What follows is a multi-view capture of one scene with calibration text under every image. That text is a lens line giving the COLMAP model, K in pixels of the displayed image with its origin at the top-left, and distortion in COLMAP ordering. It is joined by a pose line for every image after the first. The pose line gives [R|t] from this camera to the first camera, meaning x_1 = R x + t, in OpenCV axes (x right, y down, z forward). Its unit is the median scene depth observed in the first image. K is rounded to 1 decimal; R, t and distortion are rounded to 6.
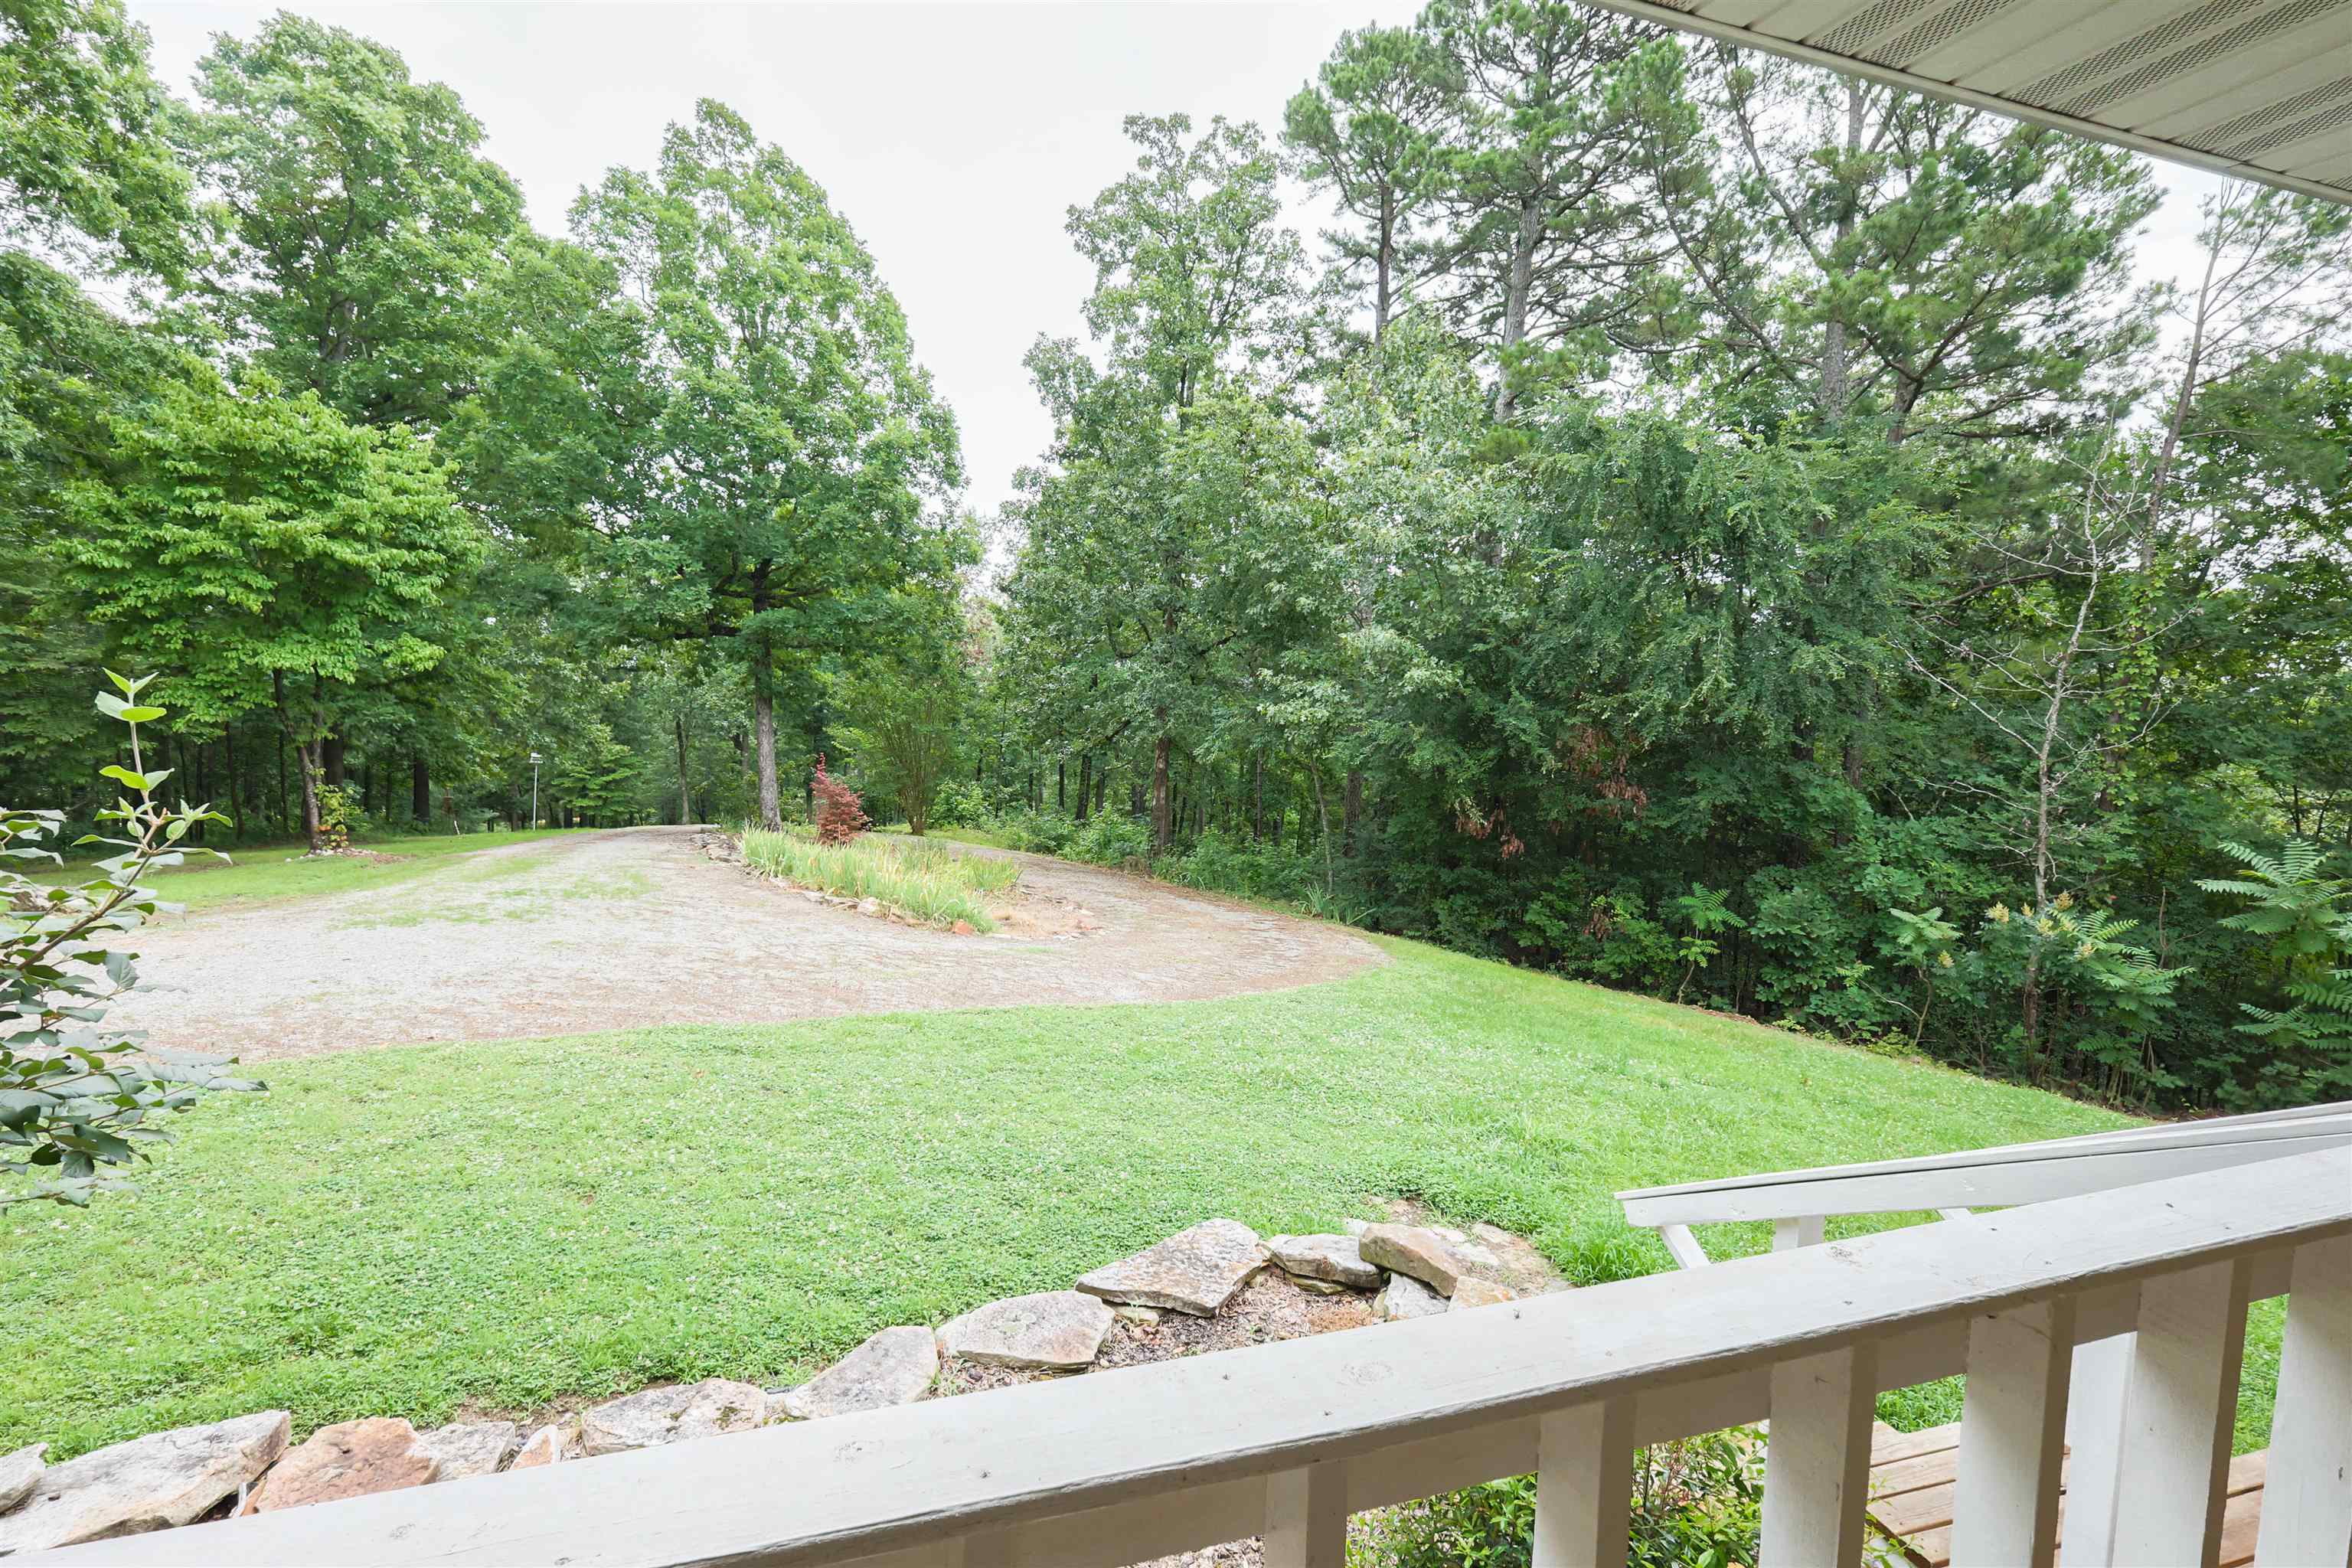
lens RADIAL K [[1082.5, 0, 1176.0], [0, 1082.5, 784.0], [0, 0, 1]] dist [-0.001156, 0.001786]
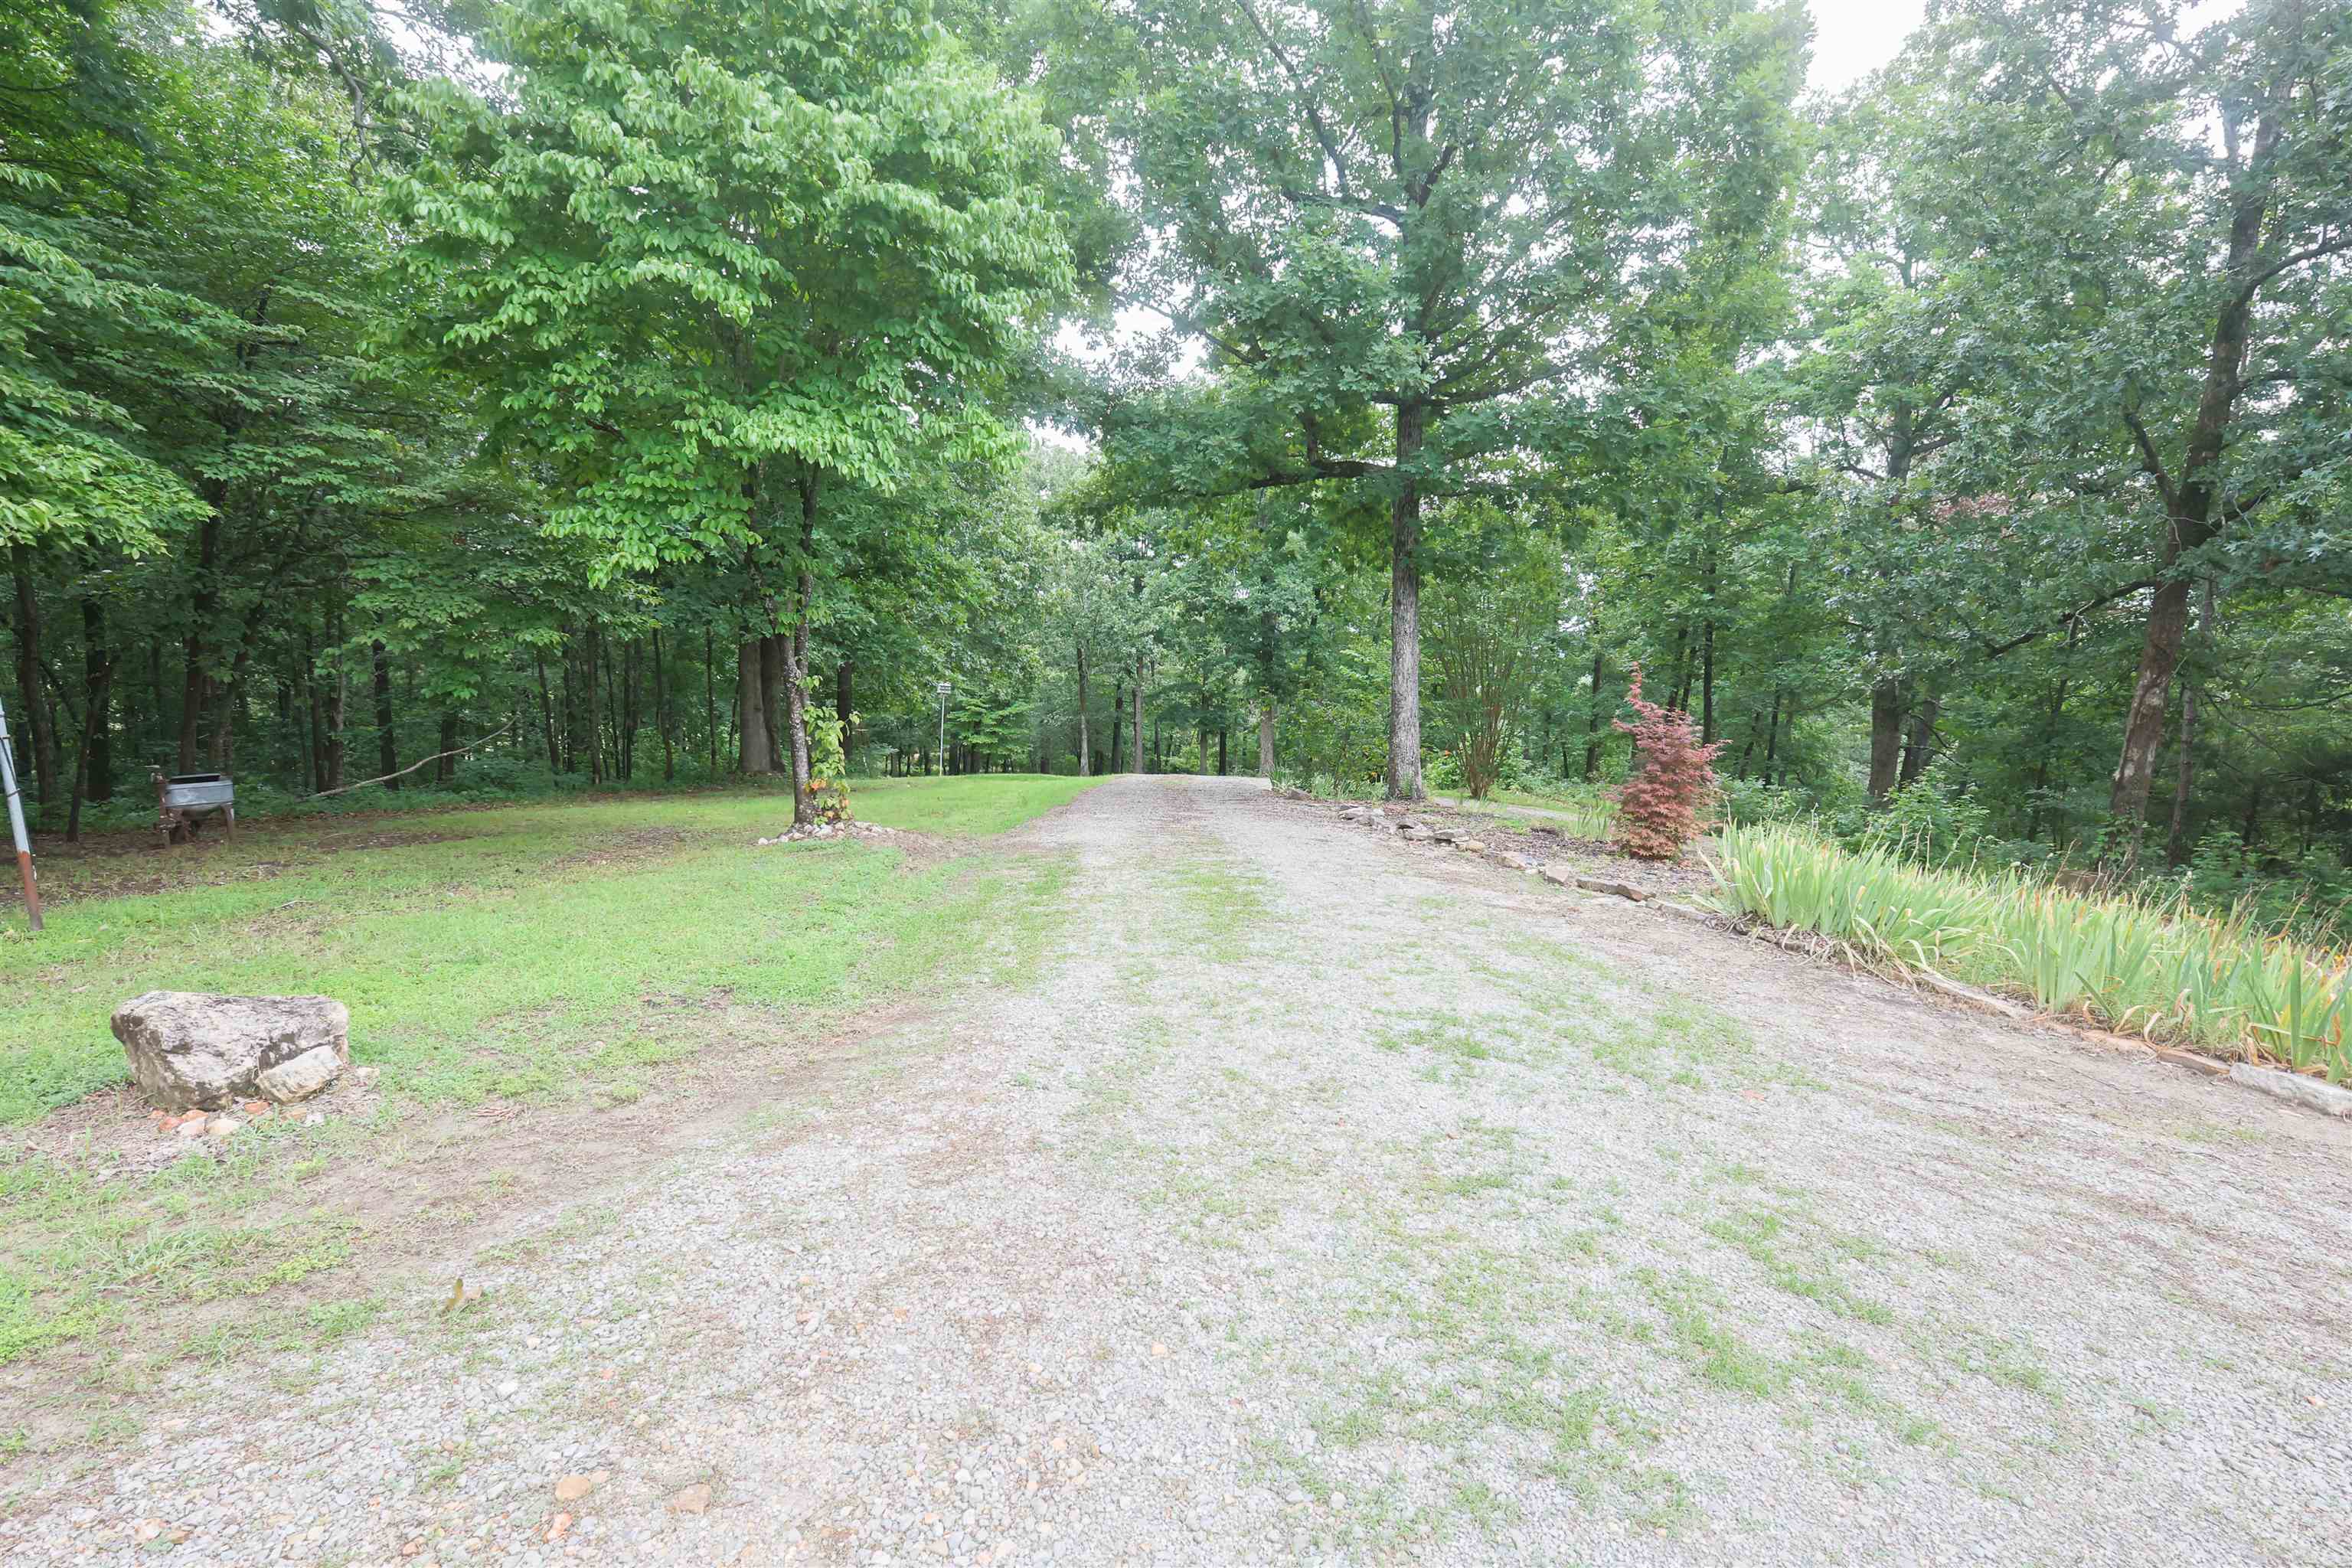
lens RADIAL K [[1079.3, 0, 1176.0], [0, 1079.3, 784.0], [0, 0, 1]] dist [0.002227, 0.000313]
pose [[0.966906, 0.035796, -0.252608, -0.478325], [-0.022872, 0.998284, 0.053912, 0.006703], [0.254104, -0.046350, 0.966066, 0.522101]]
